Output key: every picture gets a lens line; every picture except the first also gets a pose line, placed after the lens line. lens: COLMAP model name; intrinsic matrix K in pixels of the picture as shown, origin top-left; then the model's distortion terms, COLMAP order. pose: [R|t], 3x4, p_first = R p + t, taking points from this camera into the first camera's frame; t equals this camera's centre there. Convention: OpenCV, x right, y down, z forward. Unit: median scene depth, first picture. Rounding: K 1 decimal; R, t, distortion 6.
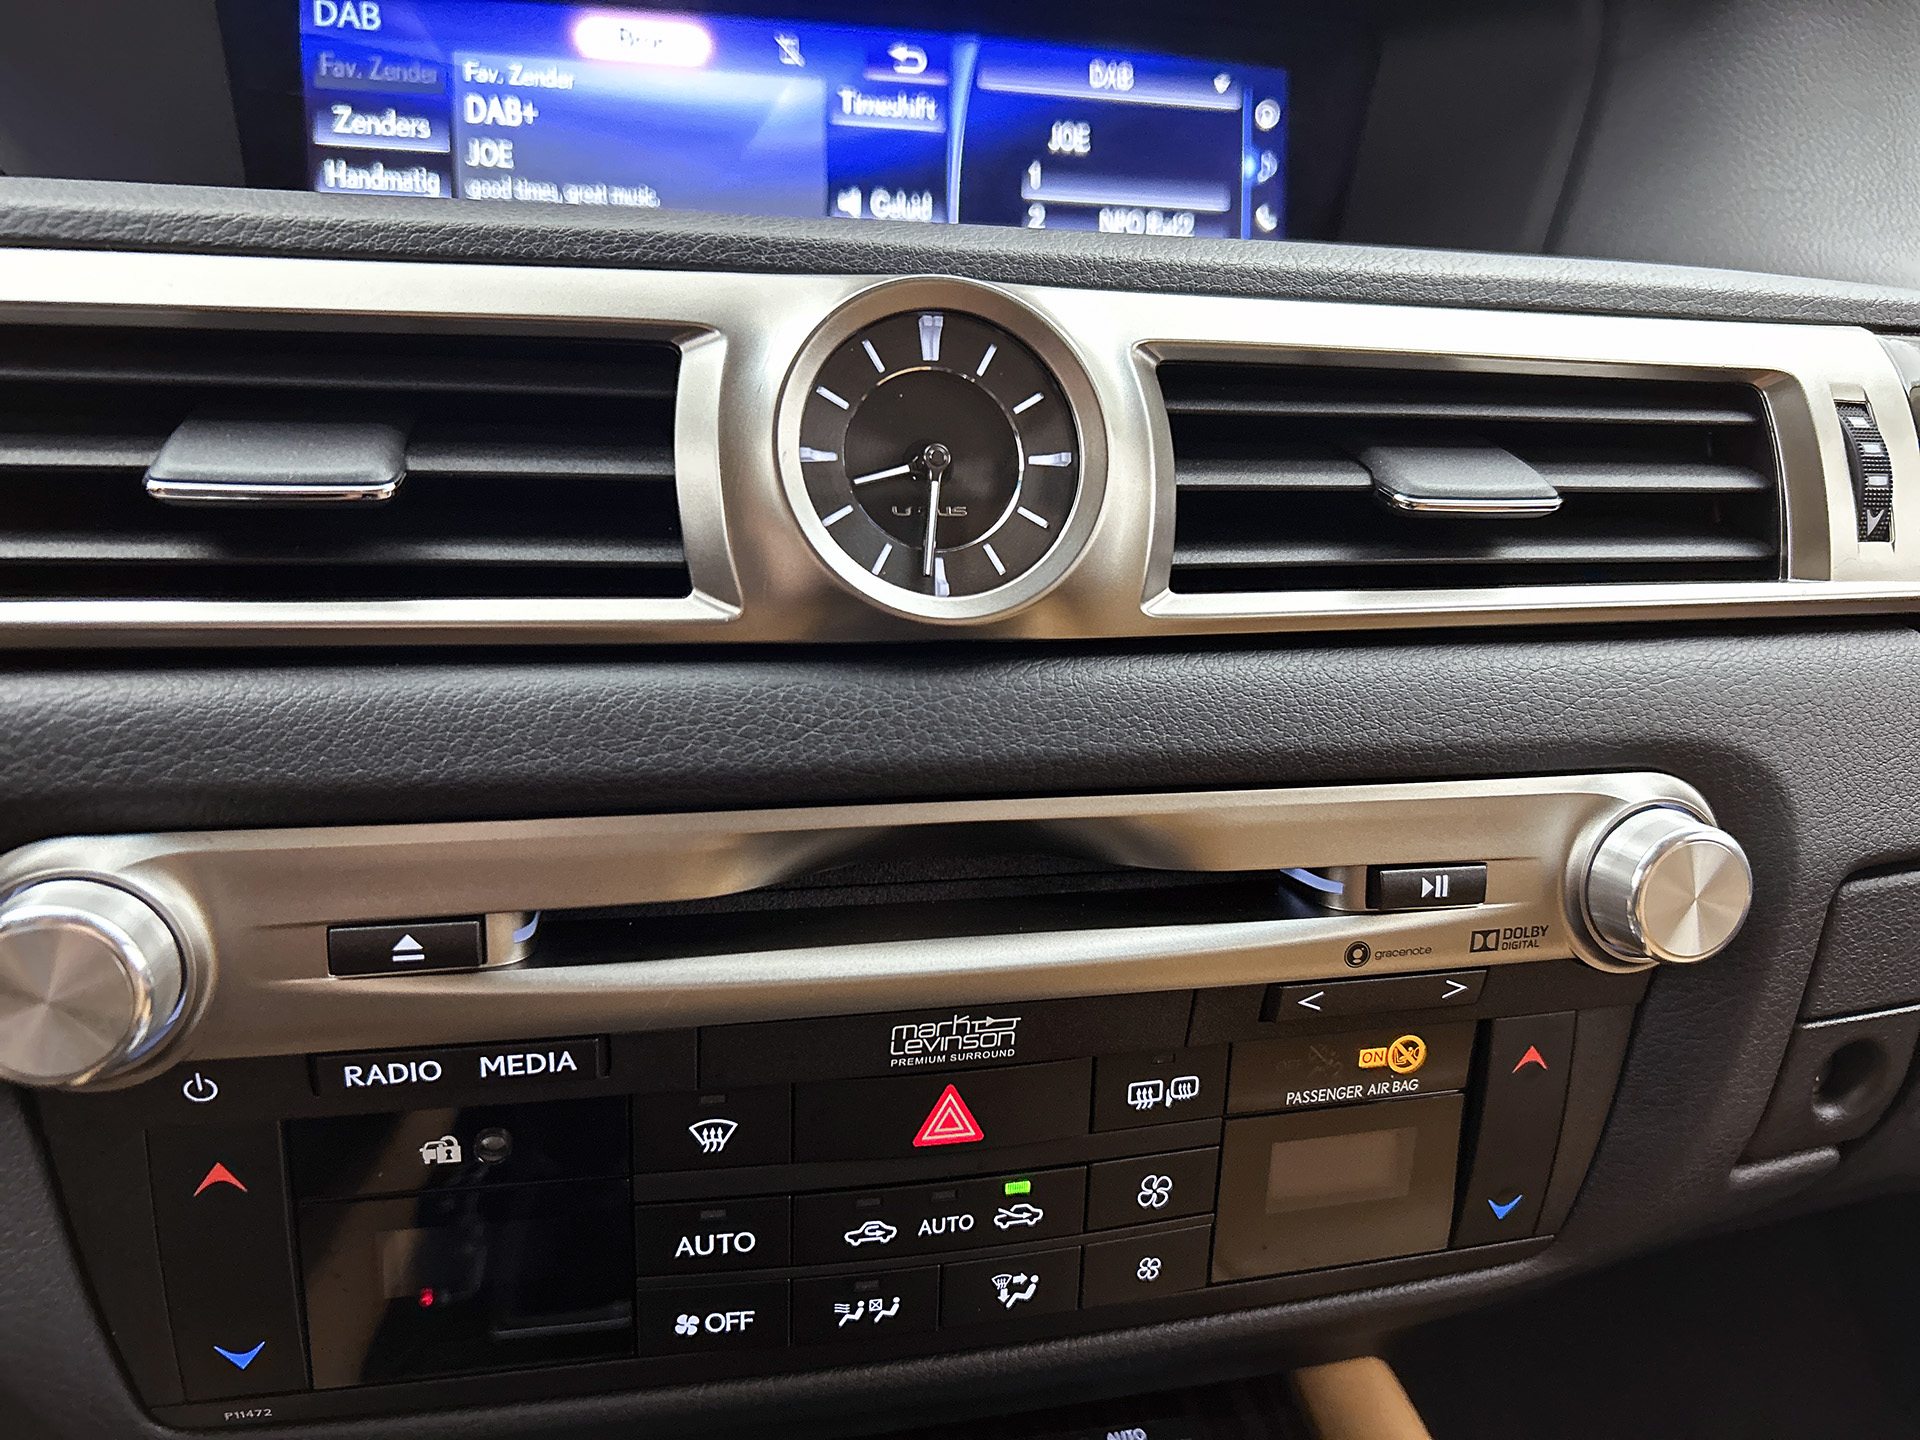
lens RADIAL K [[1463.4, 0, 975.1], [0, 1463.4, 720.4], [0, 0, 1]] dist [0.002897, -0.008161]
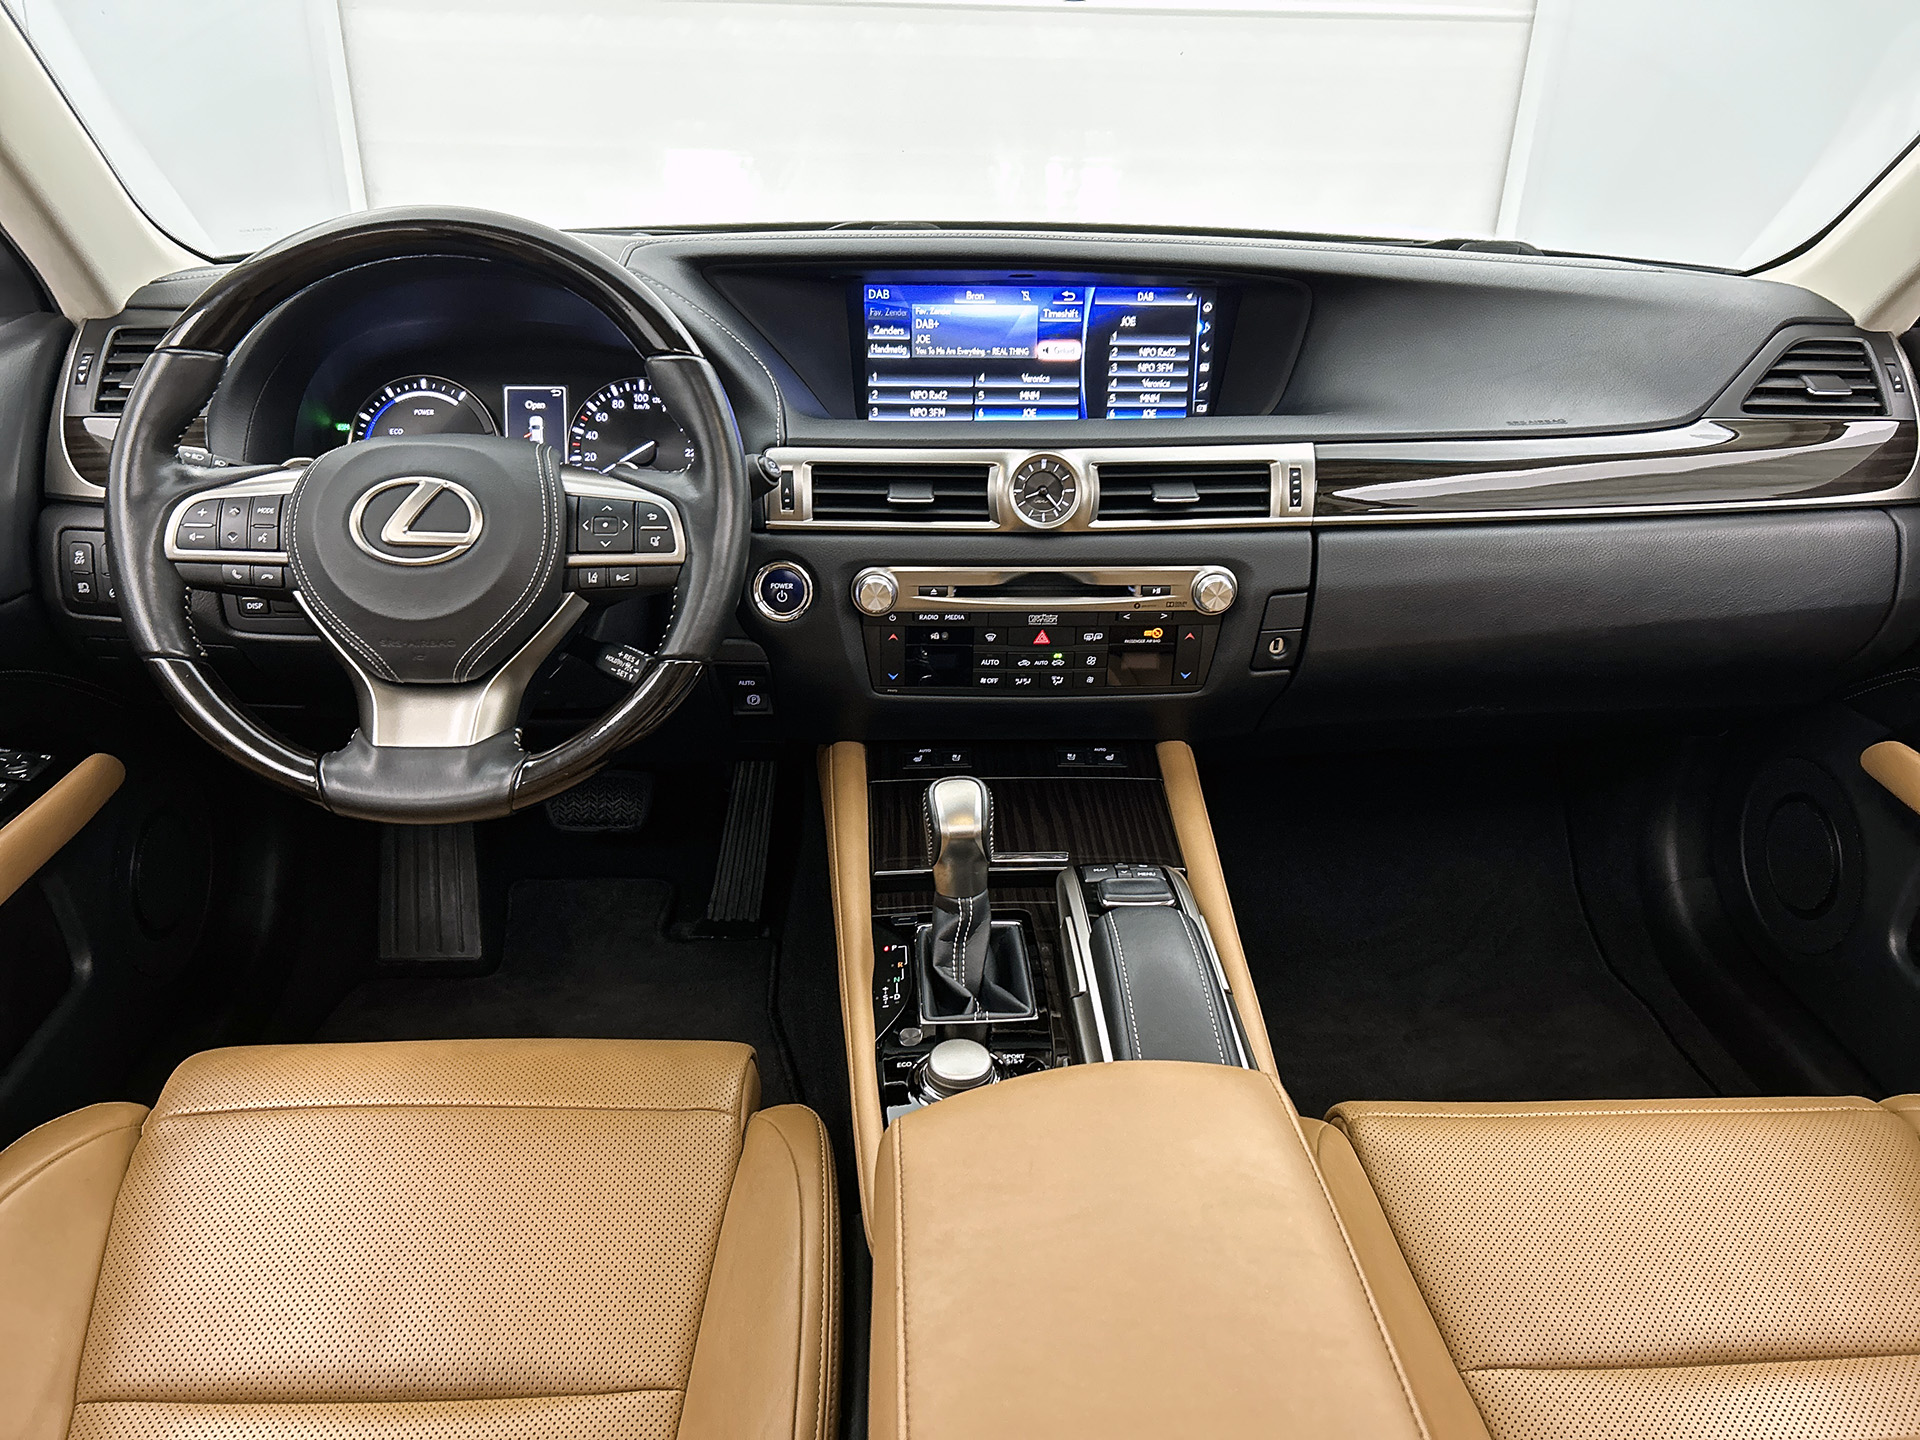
lens RADIAL K [[1419.3, 0, 960.9], [0, 1419.3, 729.4], [0, 0, 1]] dist [0.069021, -0.227018]
pose [[0.981527, 0.061307, -0.181233, 0.531739], [-0.029474, 0.984414, 0.173380, -0.195002], [0.189038, -0.164836, 0.968036, -3.235255]]
